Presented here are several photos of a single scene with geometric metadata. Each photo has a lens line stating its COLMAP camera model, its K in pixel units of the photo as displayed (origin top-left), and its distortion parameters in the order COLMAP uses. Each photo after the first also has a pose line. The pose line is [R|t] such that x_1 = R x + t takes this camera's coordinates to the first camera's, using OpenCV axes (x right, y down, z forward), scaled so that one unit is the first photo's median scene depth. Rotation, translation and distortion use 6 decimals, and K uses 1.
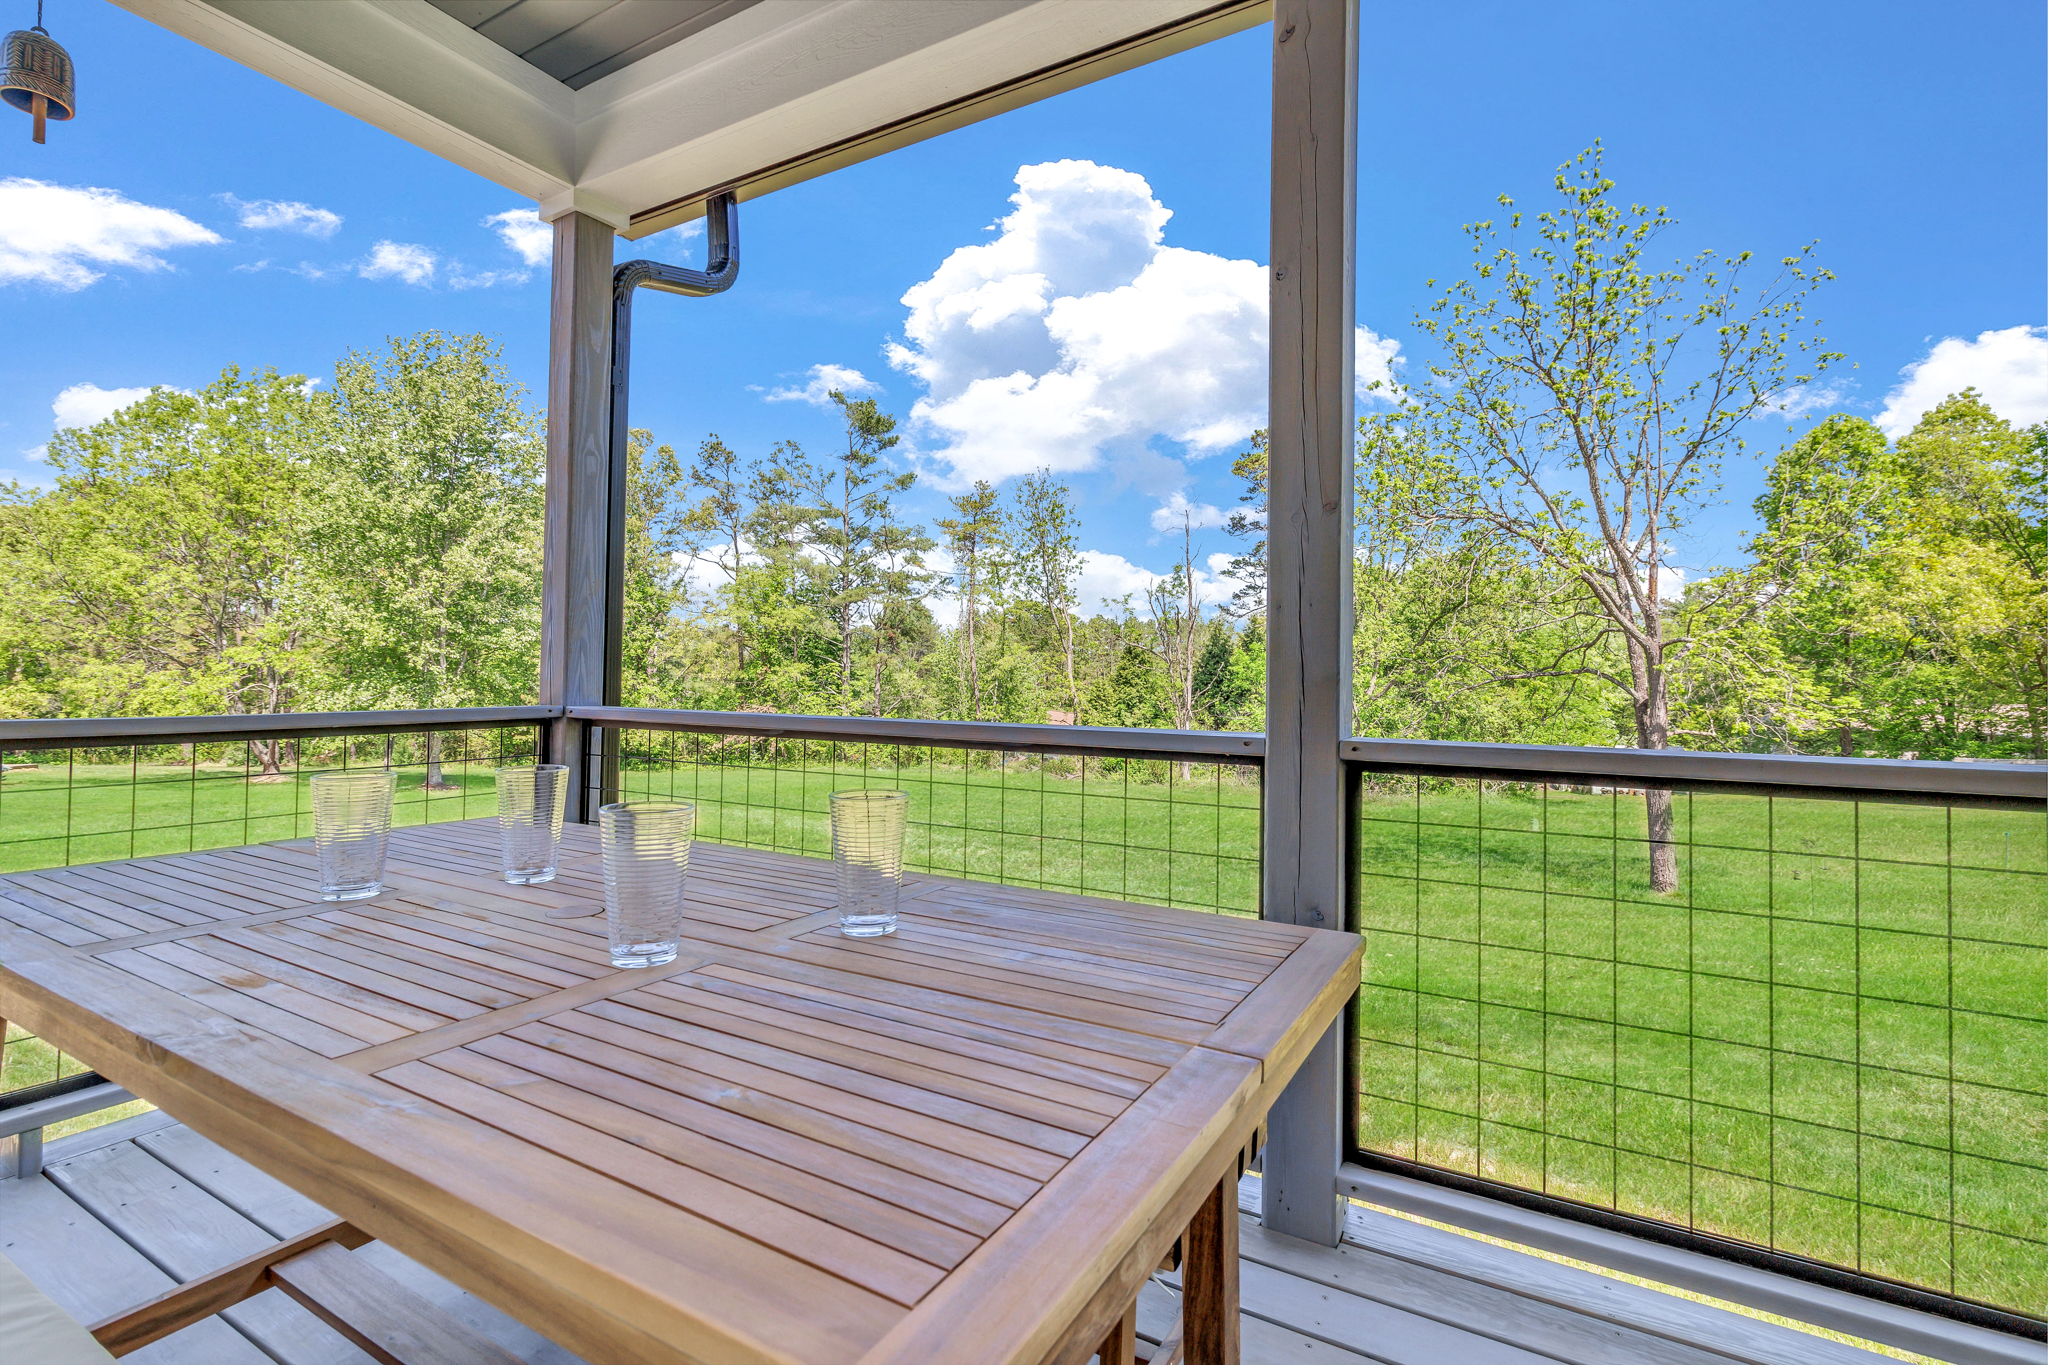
lens RADIAL K [[948.9, 0, 1019.6], [0, 948.9, 677.5], [0, 0, 1]] dist [0.006102, -0.001472]
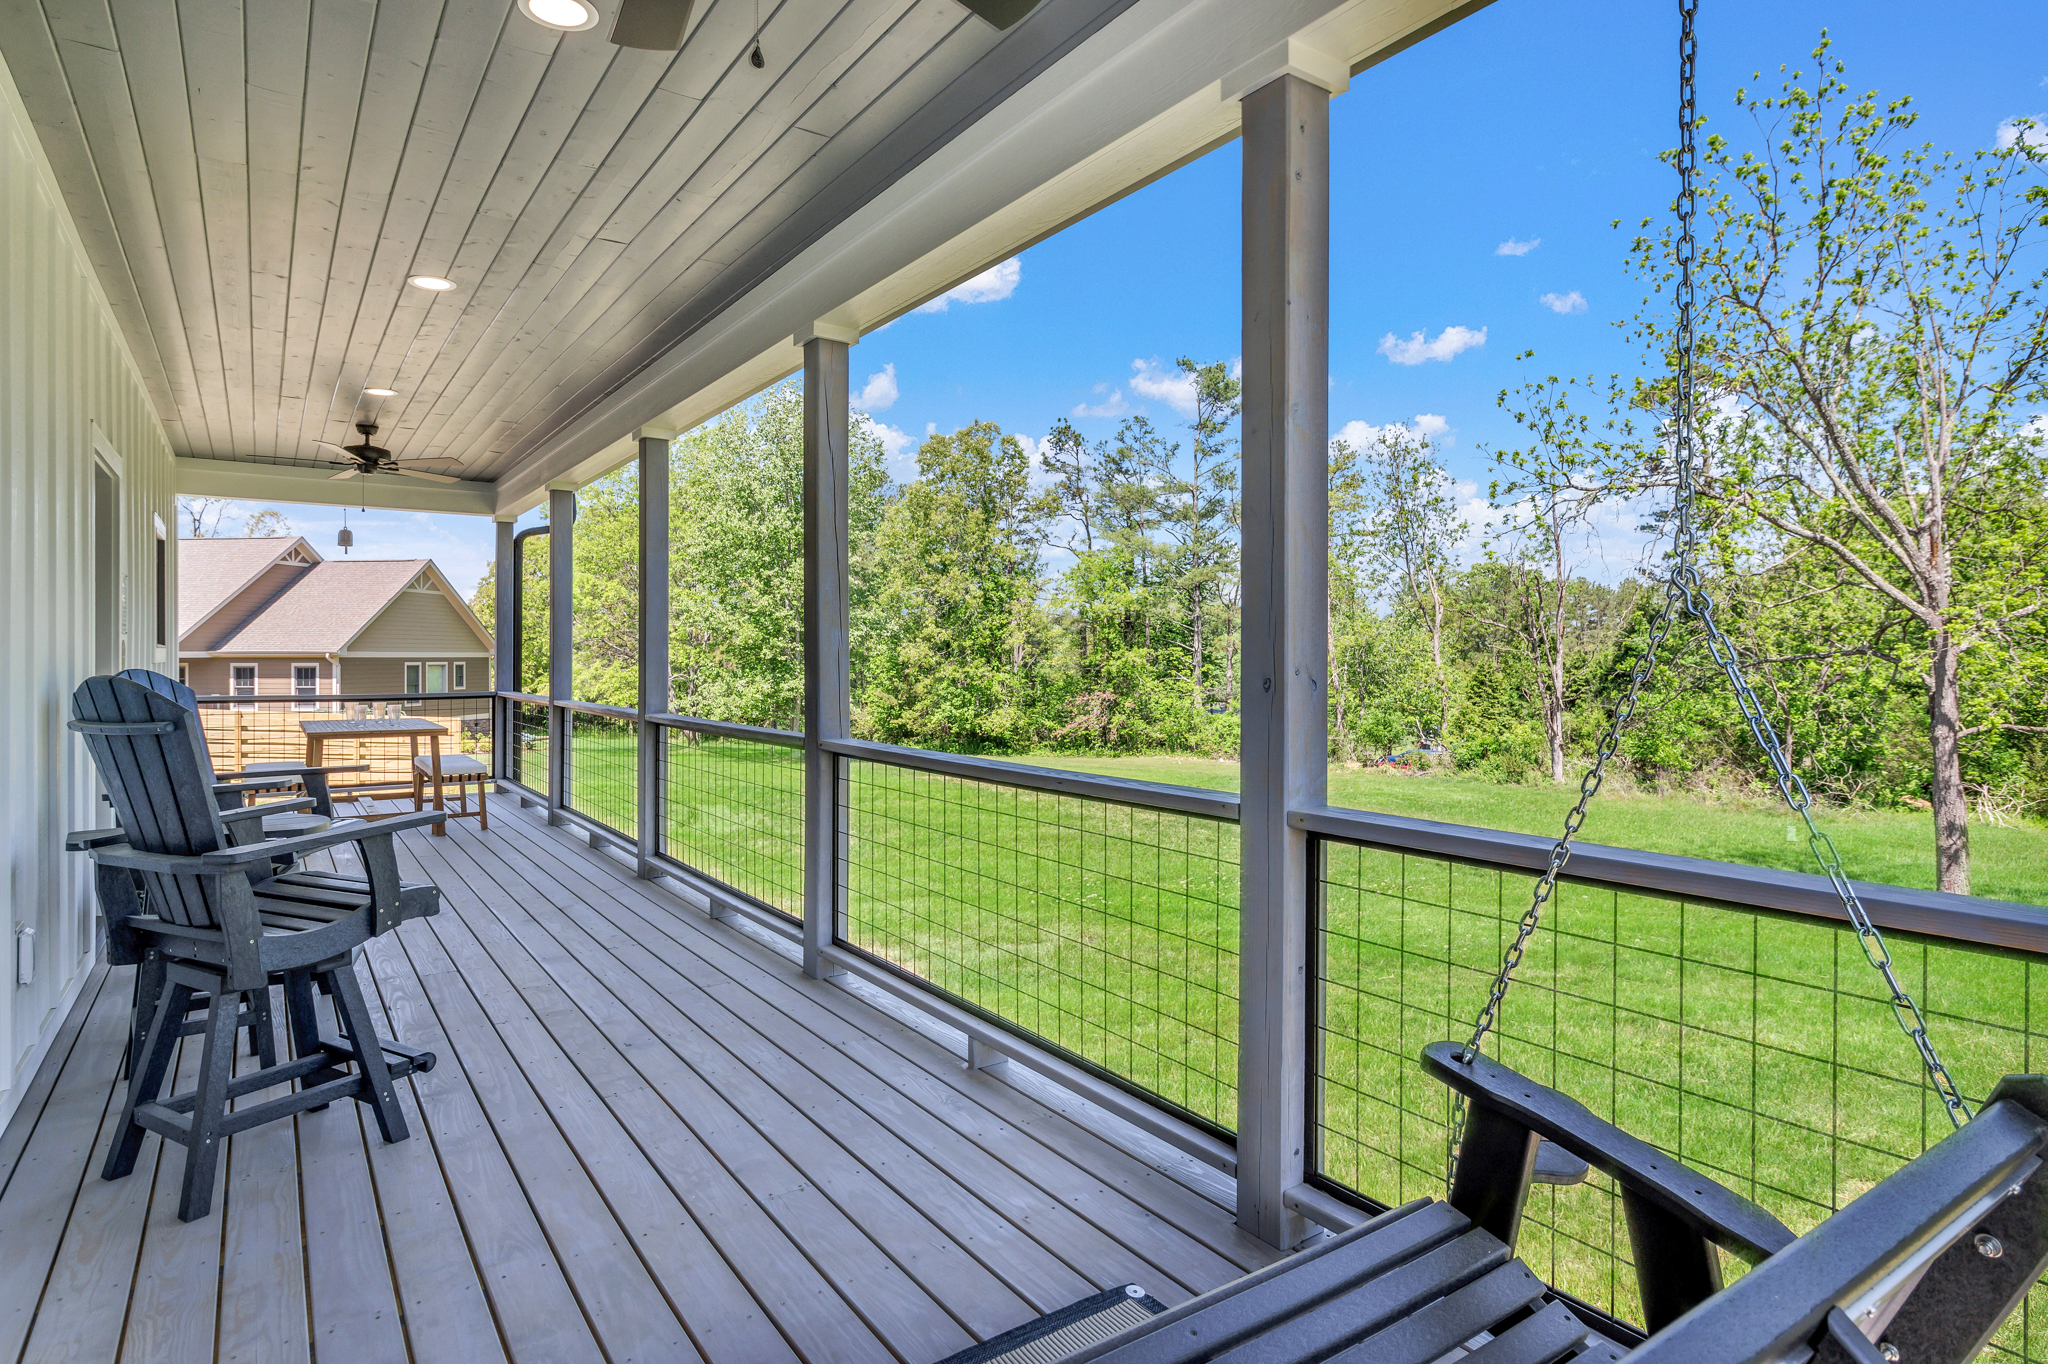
lens RADIAL K [[1114.4, 0, 1017.8], [0, 1114.4, 674.5], [0, 0, 1]] dist [-0.005750, -0.000074]
pose [[0.896540, -0.007281, -0.442903, 0.150829], [0.013310, 0.999856, 0.010506, -0.001868], [0.442763, -0.015314, 0.896508, -0.068021]]
